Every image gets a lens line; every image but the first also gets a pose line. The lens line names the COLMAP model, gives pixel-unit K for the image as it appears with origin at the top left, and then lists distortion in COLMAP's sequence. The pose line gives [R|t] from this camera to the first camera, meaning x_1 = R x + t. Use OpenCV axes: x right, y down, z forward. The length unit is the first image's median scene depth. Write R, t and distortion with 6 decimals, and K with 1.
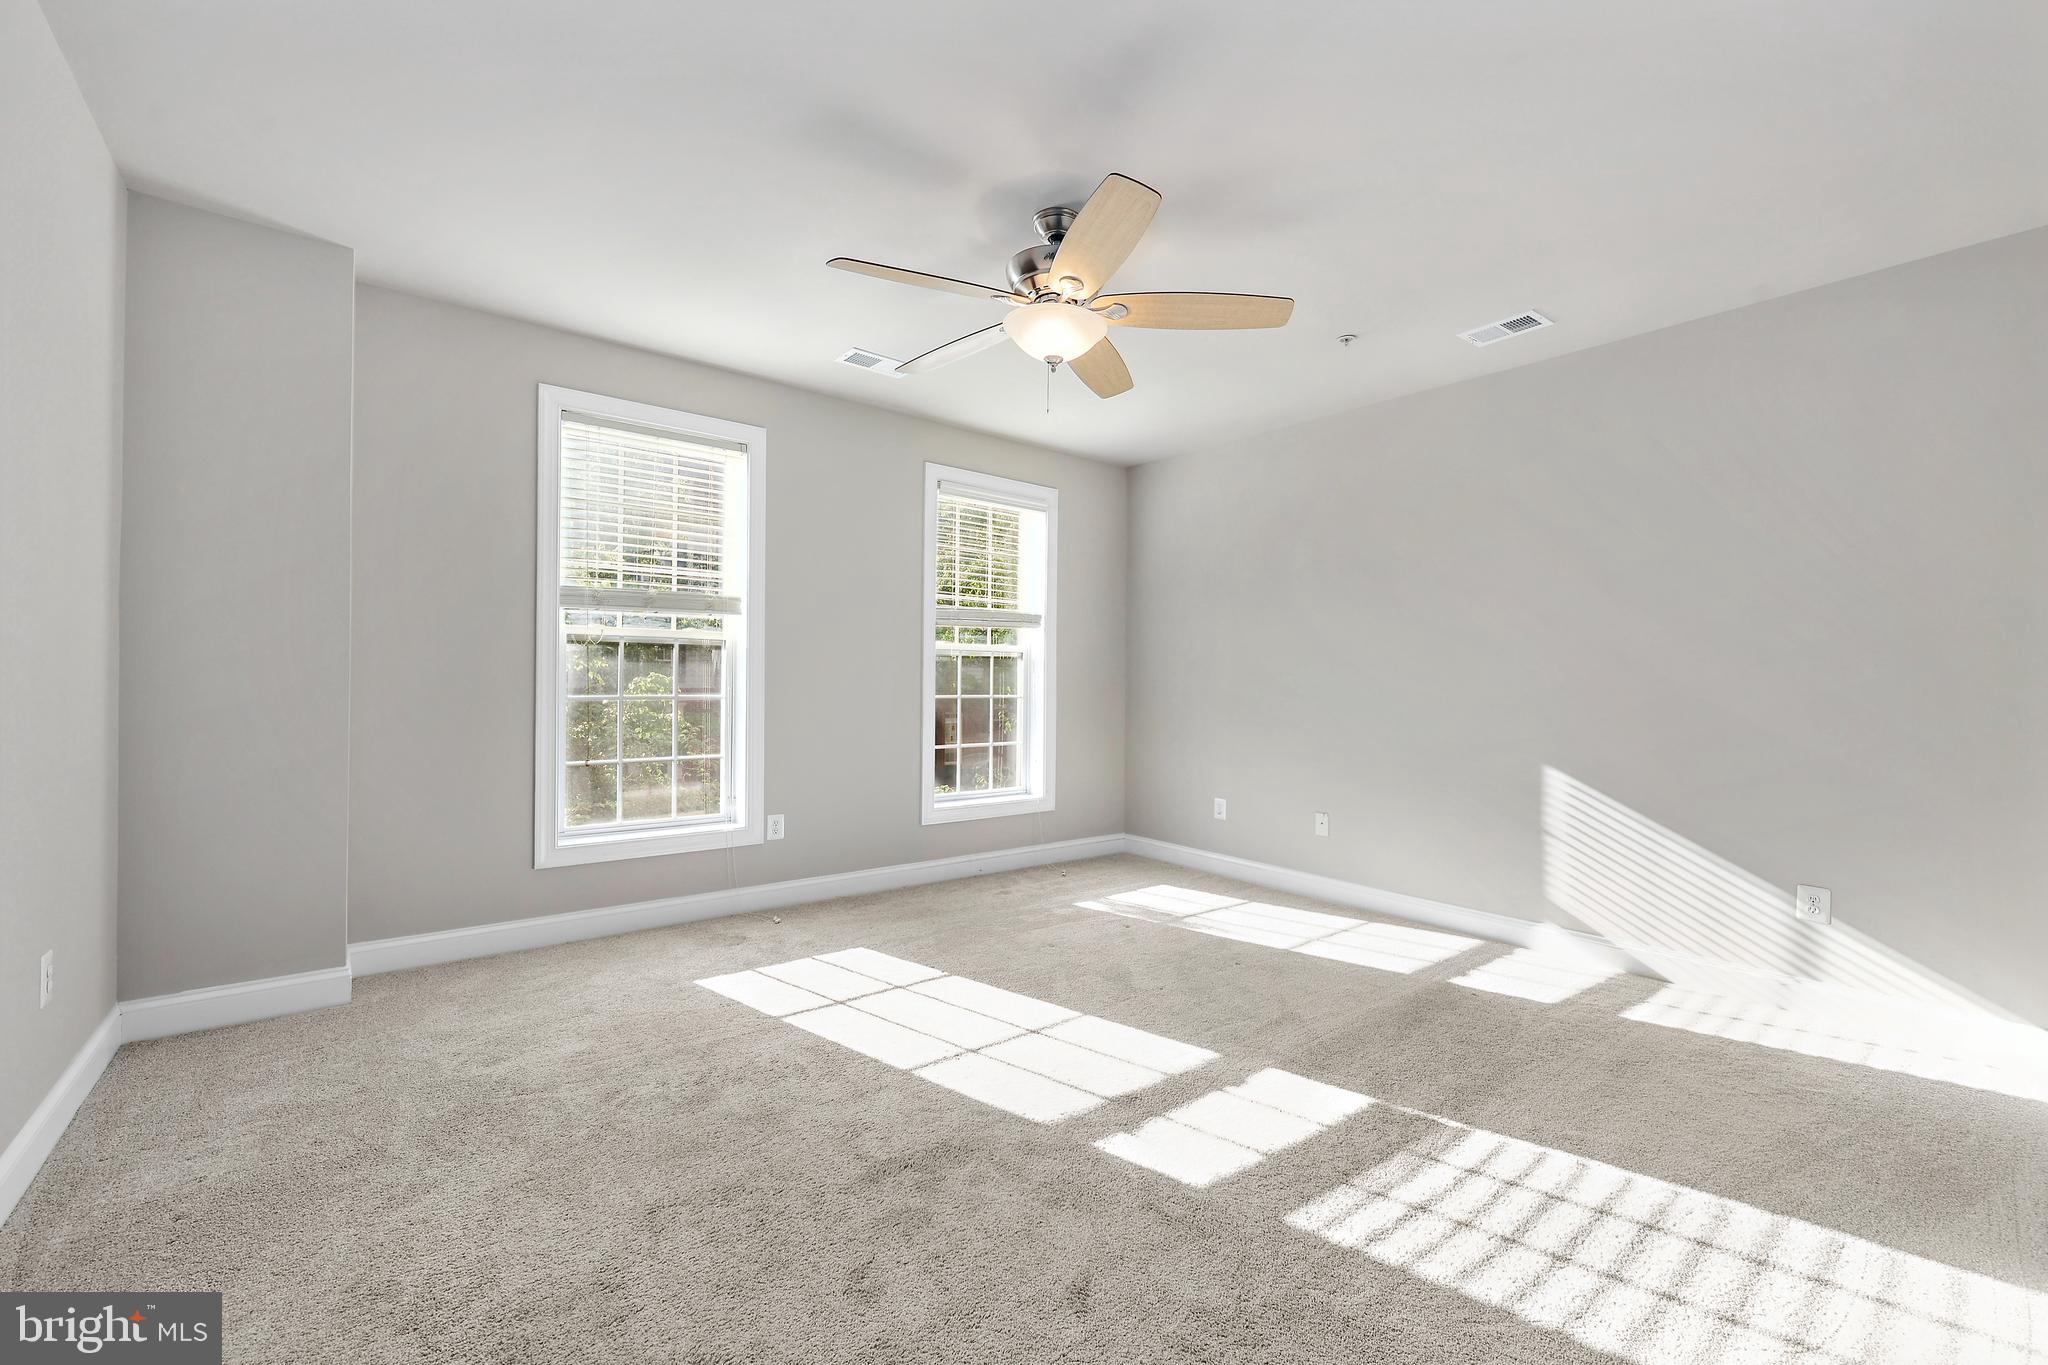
lens RADIAL K [[830.7, 0, 1017.5], [0, 830.7, 674.5], [0, 0, 1]] dist [-0.007428, 0.000296]
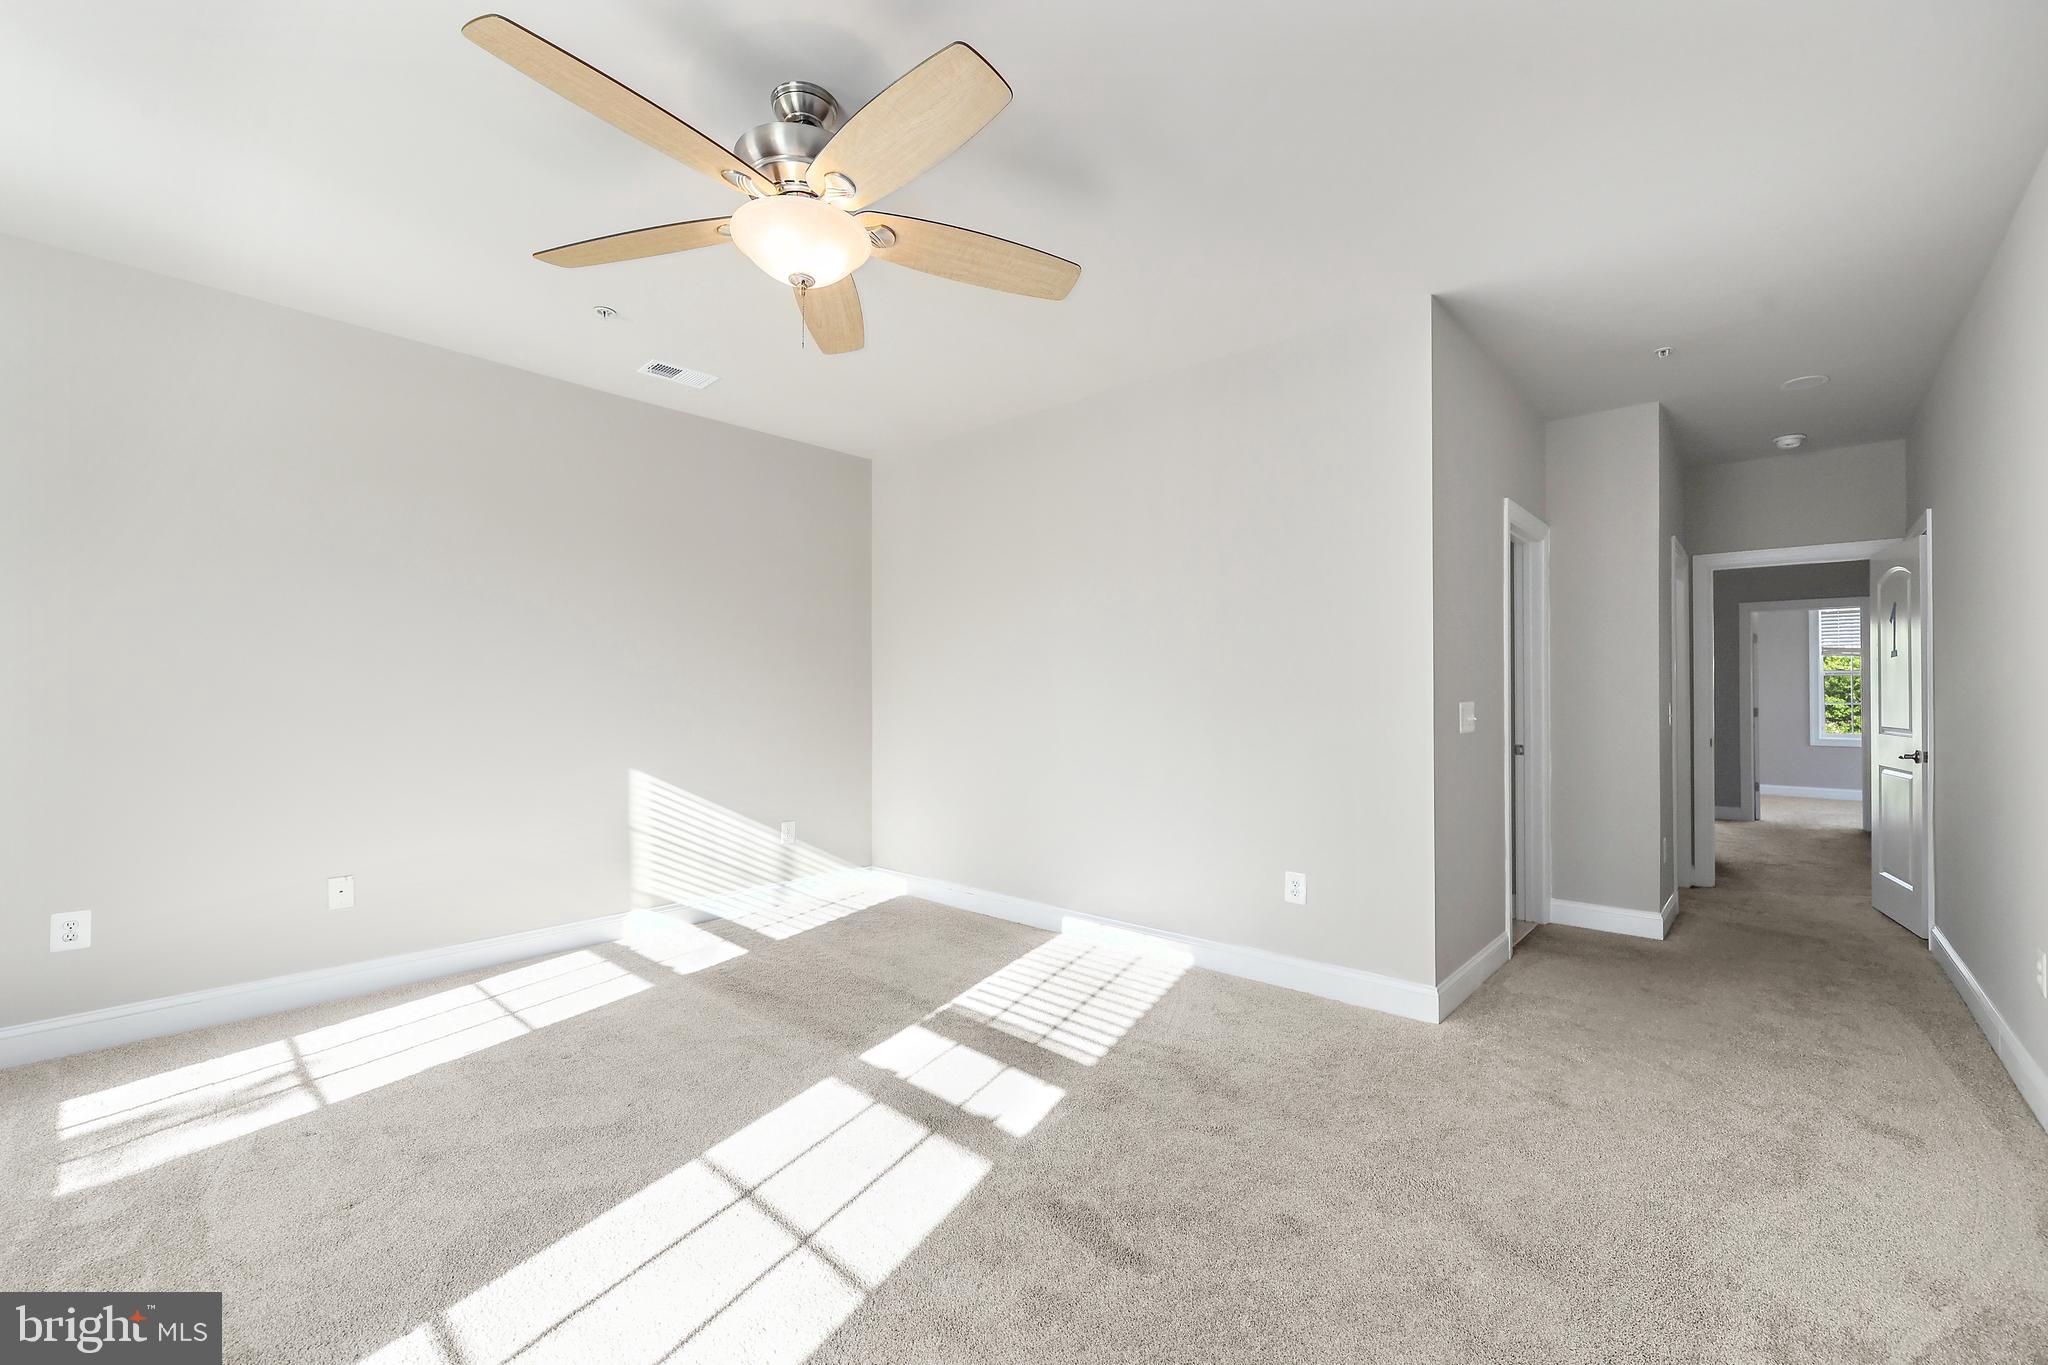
lens RADIAL K [[830.7, 0, 1017.5], [0, 830.7, 674.5], [0, 0, 1]] dist [-0.007428, 0.000296]
pose [[-0.161897, 0.008692, 0.986769, -0.735610], [-0.010418, 0.999890, -0.010517, -0.014652], [-0.986753, -0.011983, -0.161788, 0.896700]]
